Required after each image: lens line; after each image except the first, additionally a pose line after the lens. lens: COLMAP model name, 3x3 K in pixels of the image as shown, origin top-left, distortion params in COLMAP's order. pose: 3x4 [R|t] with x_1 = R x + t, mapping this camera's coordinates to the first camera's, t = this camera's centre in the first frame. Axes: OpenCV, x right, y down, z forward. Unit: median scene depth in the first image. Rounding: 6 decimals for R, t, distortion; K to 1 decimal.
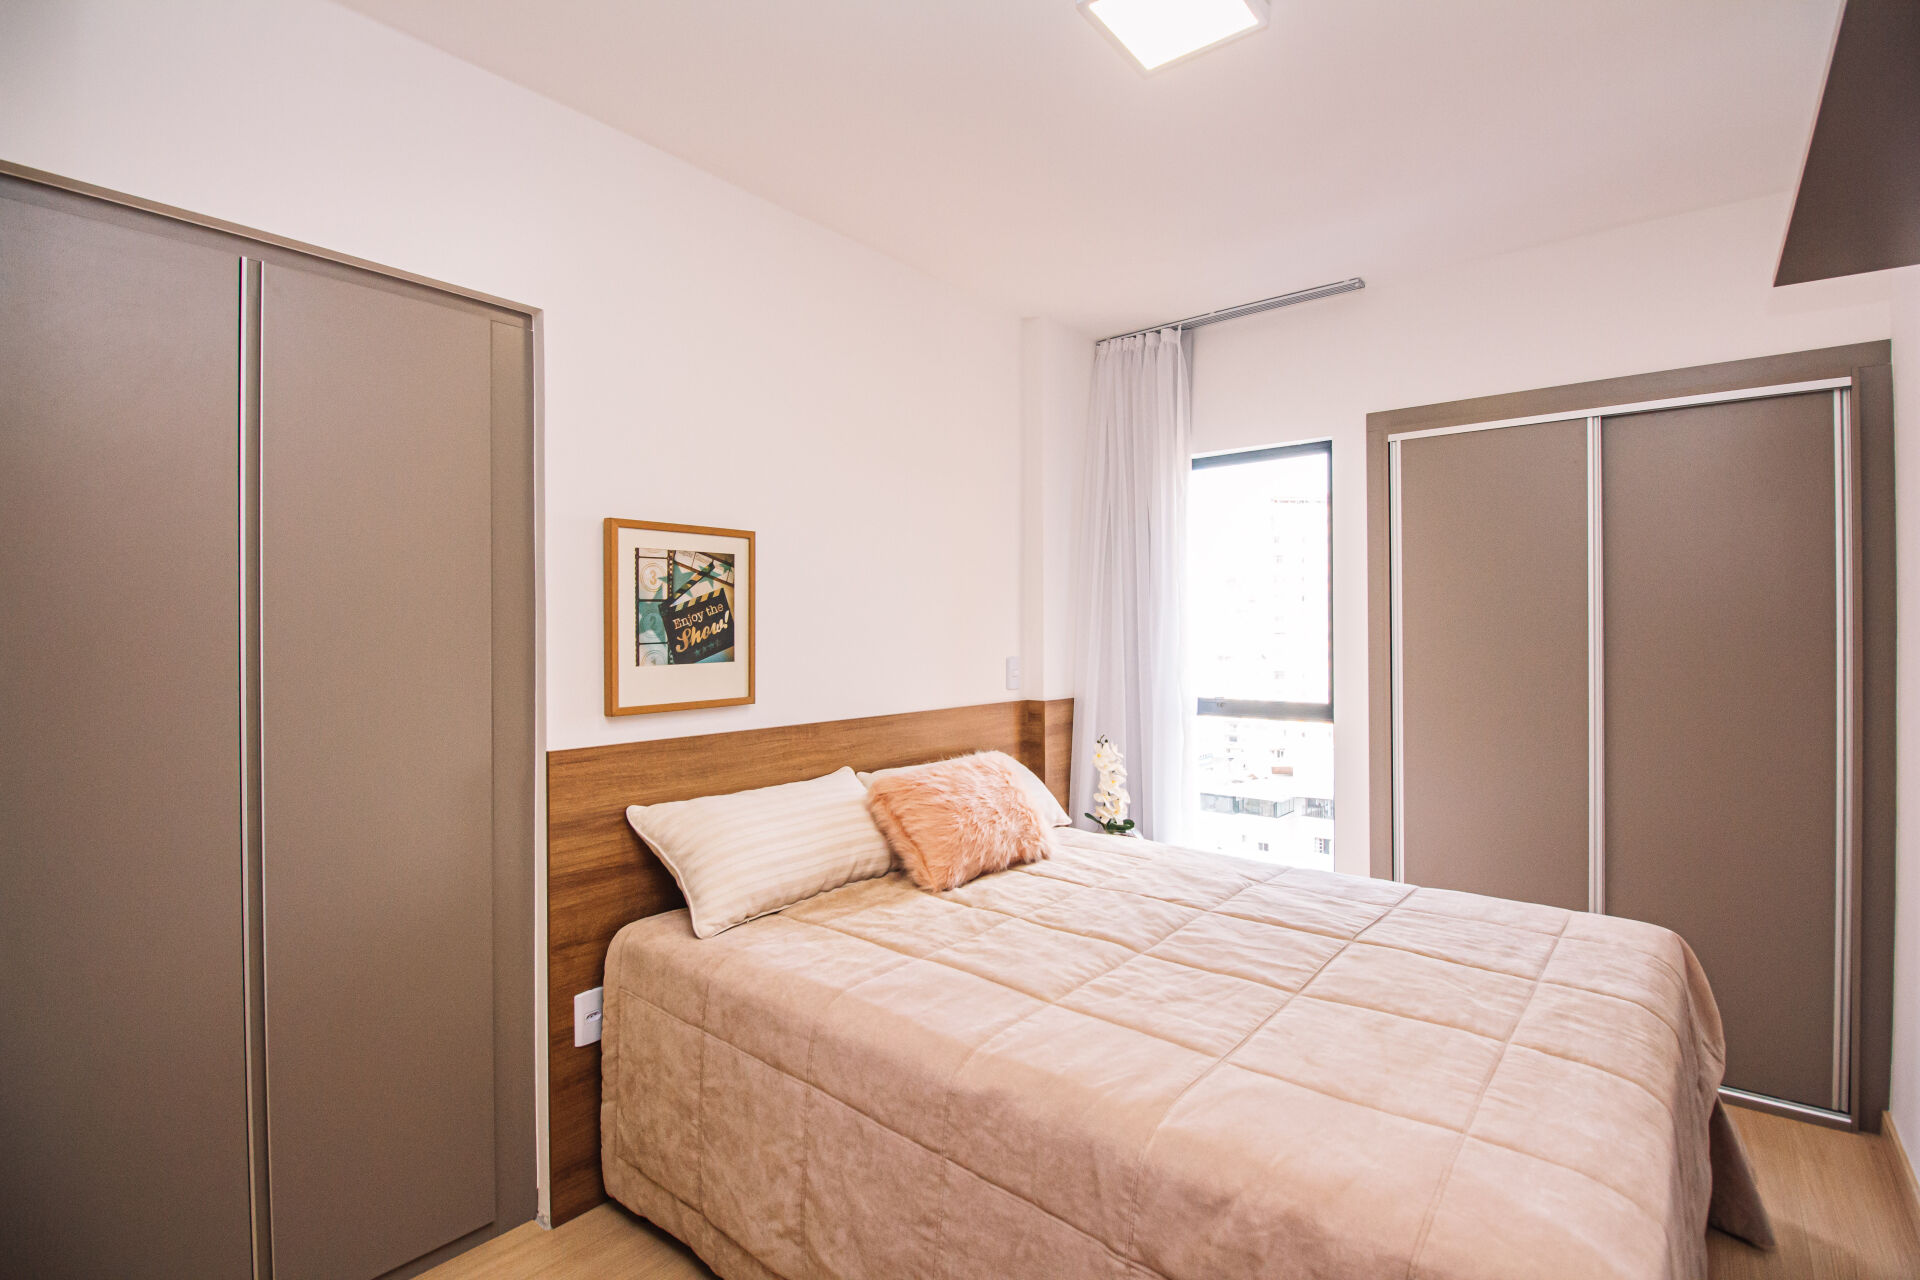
lens RADIAL K [[878.1, 0, 960.0], [0, 878.1, 640.0], [0, 0, 1]] dist [-0.000065, -0.013724]
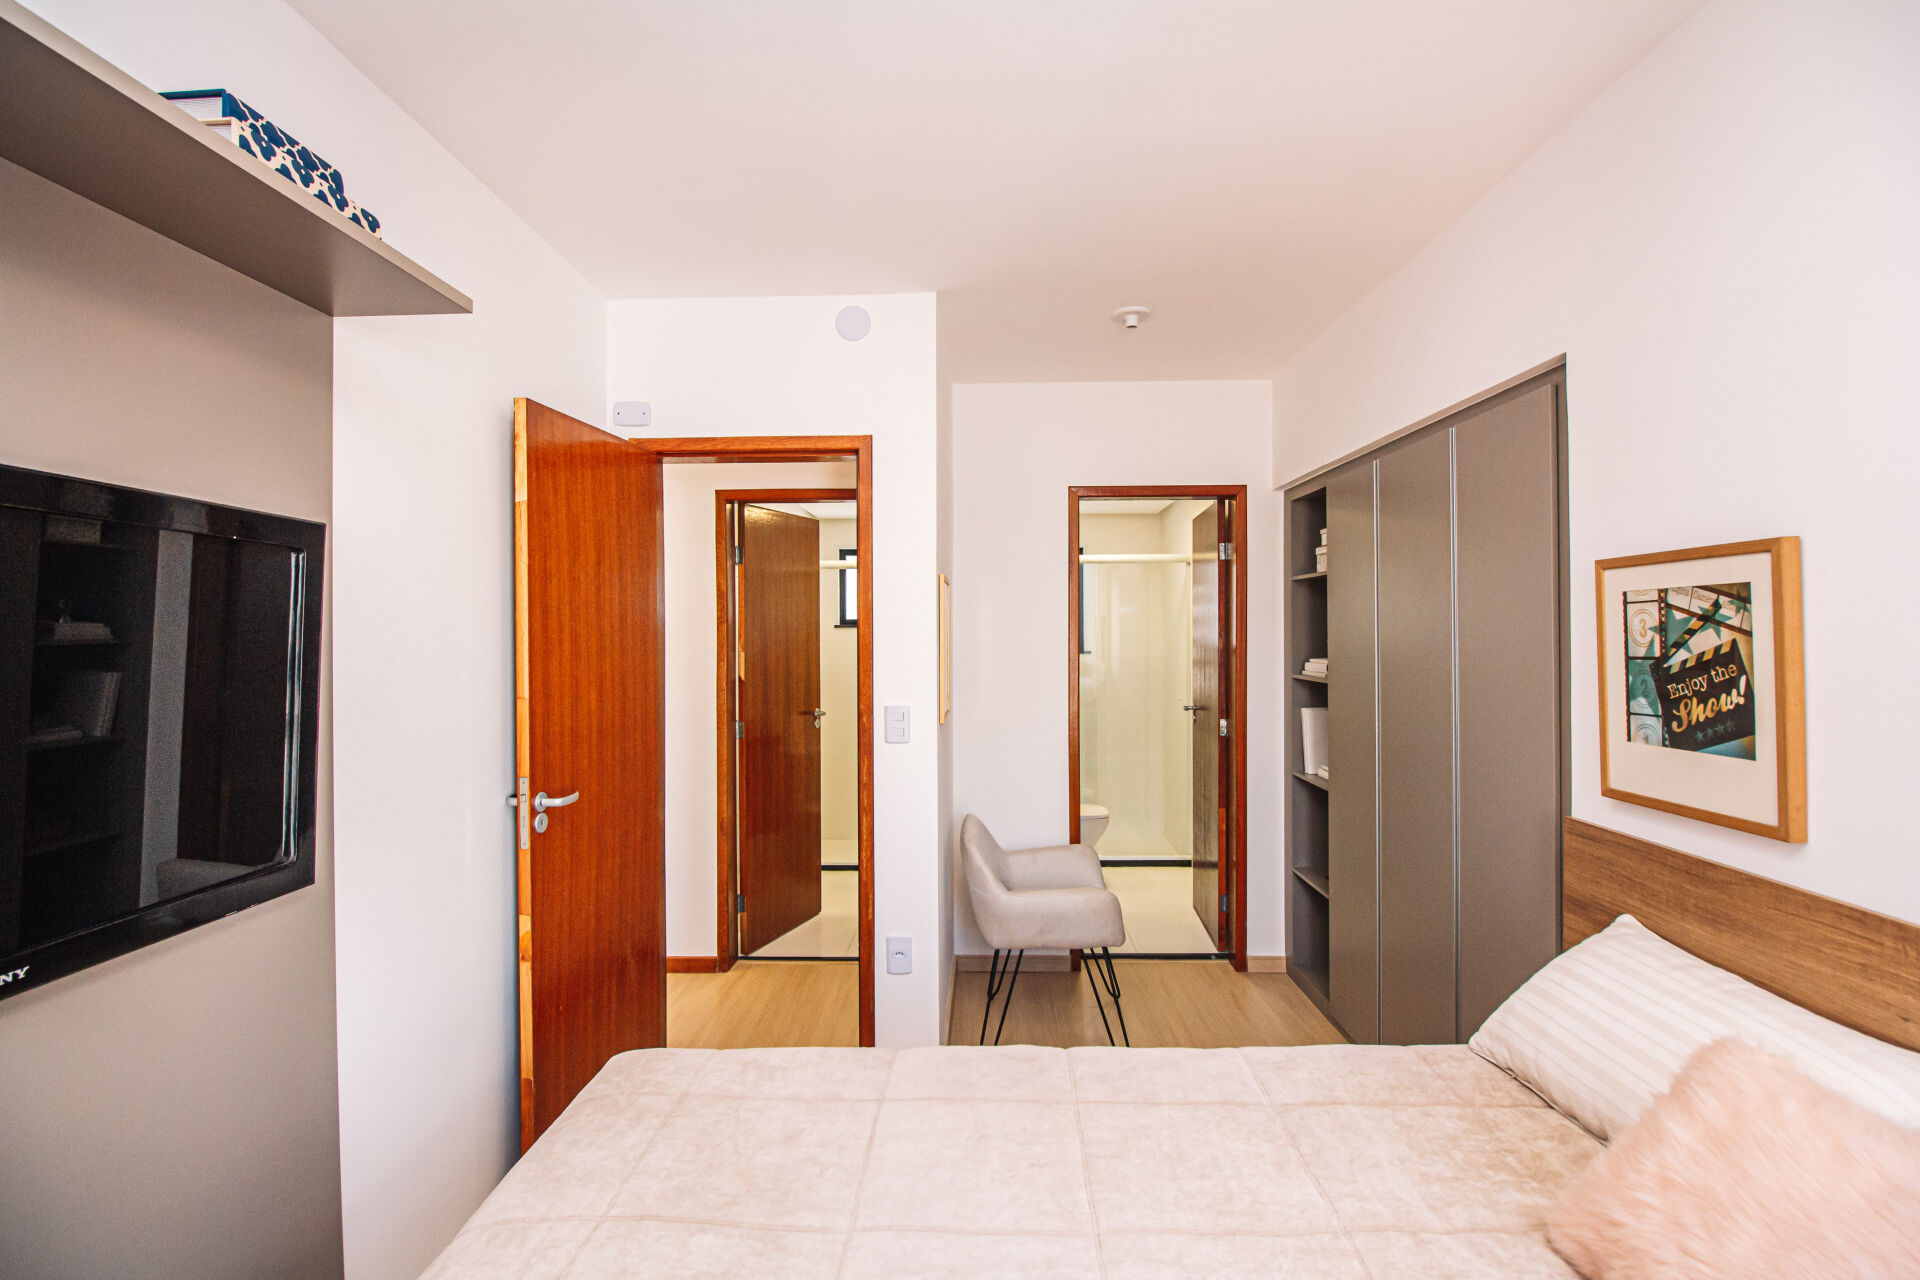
lens RADIAL K [[892.8, 0, 971.5], [0, 892.8, 630.8], [0, 0, 1]] dist [0.001869, -0.015157]
pose [[-0.775611, 0.004465, -0.631195, 0.555586], [-0.000913, 0.999966, 0.008195, -0.070731], [0.631210, 0.006932, -0.775581, 1.167142]]
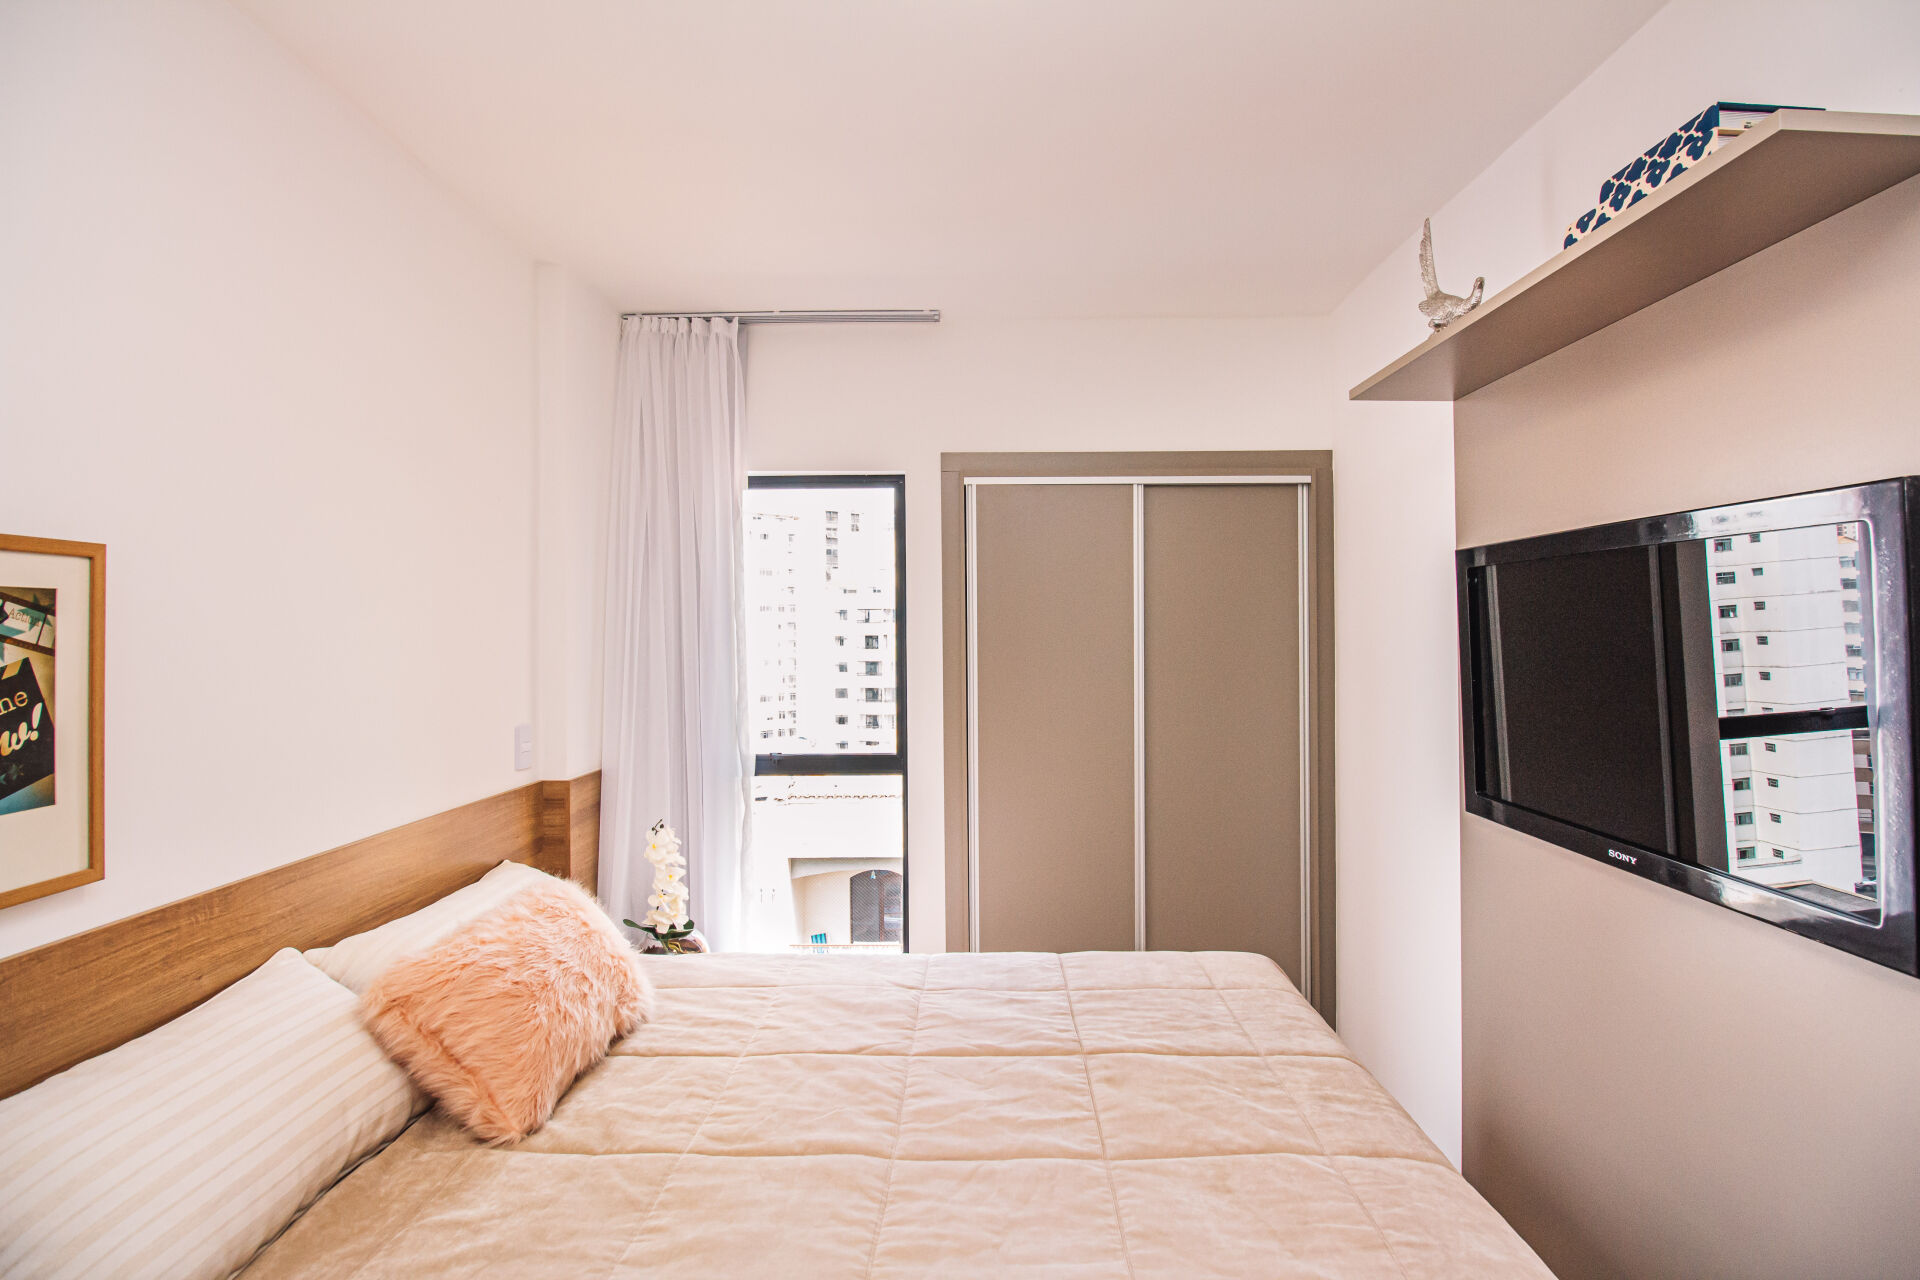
lens RADIAL K [[892.8, 0, 971.5], [0, 892.8, 630.8], [0, 0, 1]] dist [0.001869, -0.015157]
pose [[0.773328, -0.000217, 0.634006, -0.176220], [0.012443, 0.999813, -0.014835, -0.061871], [-0.633884, 0.019361, 0.773186, 0.294518]]
